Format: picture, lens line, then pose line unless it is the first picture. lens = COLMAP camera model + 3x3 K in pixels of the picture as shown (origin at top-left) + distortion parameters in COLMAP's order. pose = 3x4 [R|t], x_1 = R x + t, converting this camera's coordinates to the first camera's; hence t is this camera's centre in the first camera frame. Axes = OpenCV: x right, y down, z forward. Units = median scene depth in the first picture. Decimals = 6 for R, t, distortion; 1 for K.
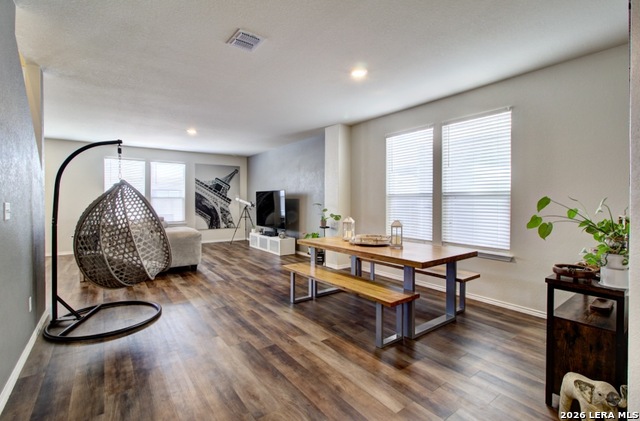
lens RADIAL K [[291.6, 0, 318.9], [0, 291.6, 203.6], [0, 0, 1]] dist [-0.002627, 0.000156]
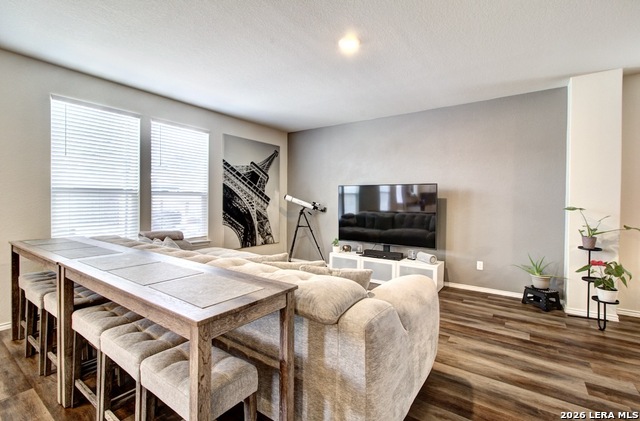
lens RADIAL K [[291.6, 0, 318.9], [0, 291.6, 203.6], [0, 0, 1]] dist [-0.002627, 0.000156]
pose [[0.949665, 0.005866, 0.313211, -0.414016], [-0.004121, 0.999972, -0.006234, 0.001235], [-0.313239, 0.004629, 0.949663, 0.392390]]
